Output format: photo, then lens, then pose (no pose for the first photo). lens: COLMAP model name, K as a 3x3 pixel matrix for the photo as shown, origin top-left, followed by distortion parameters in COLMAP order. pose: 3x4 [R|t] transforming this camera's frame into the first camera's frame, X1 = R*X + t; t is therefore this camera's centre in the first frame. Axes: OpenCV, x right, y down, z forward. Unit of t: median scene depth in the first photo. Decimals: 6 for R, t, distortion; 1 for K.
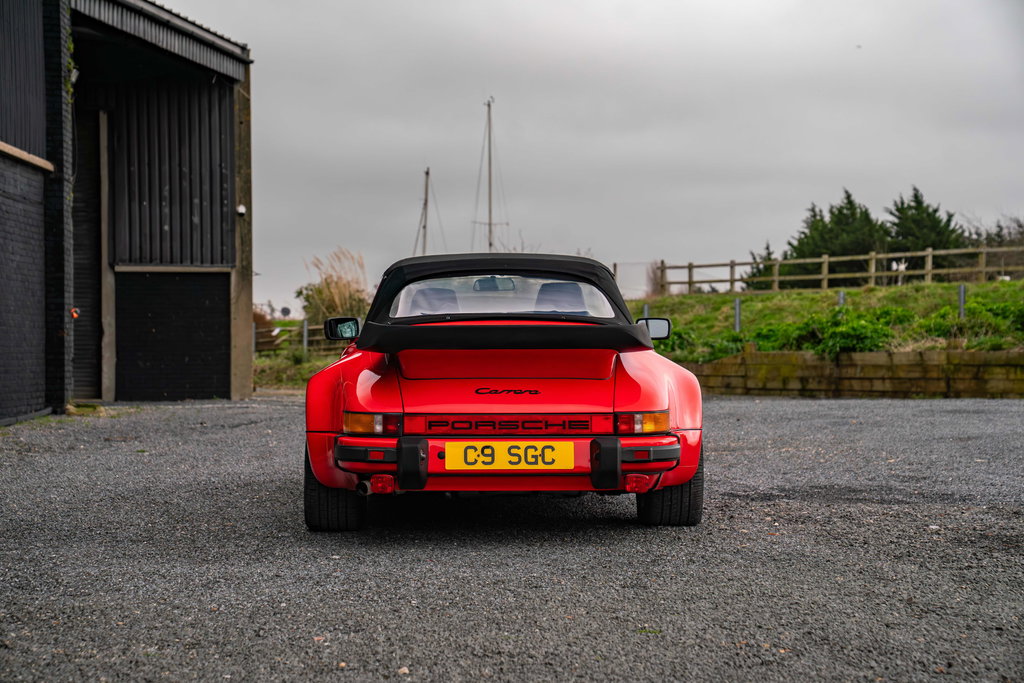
lens RADIAL K [[1902.8, 0, 509.1], [0, 1902.8, 345.5], [0, 0, 1]] dist [0.340131, 0.000000]
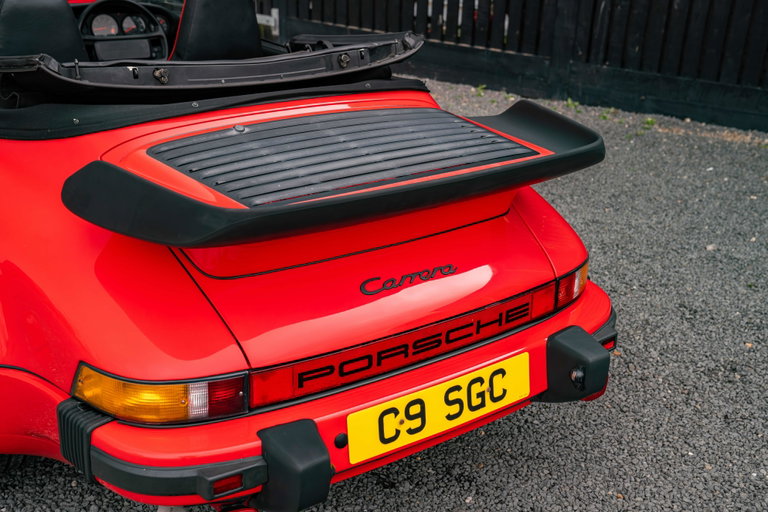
lens RADIAL K [[983.4, 0, 383.7], [0, 983.4, 255.5], [0, 0, 1]] dist [-0.004094, 0.000000]
pose [[0.813635, -0.185041, 0.551142, -0.159935], [-0.038414, 0.928813, 0.368551, -0.084376], [-0.580105, -0.321038, 0.748607, 0.804272]]
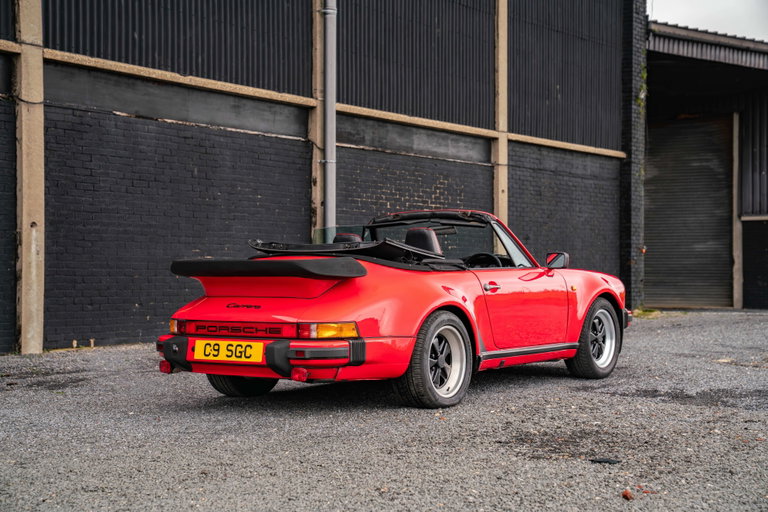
lens RADIAL K [[1224.9, 0, 384.6], [0, 1224.9, 256.4], [0, 0, 1]] dist [0.257452, 0.000000]
pose [[0.805862, -0.004396, -0.592087, 0.638884], [-0.001839, 0.999949, -0.009928, -0.004410], [0.592101, 0.009090, 0.805813, 0.317423]]
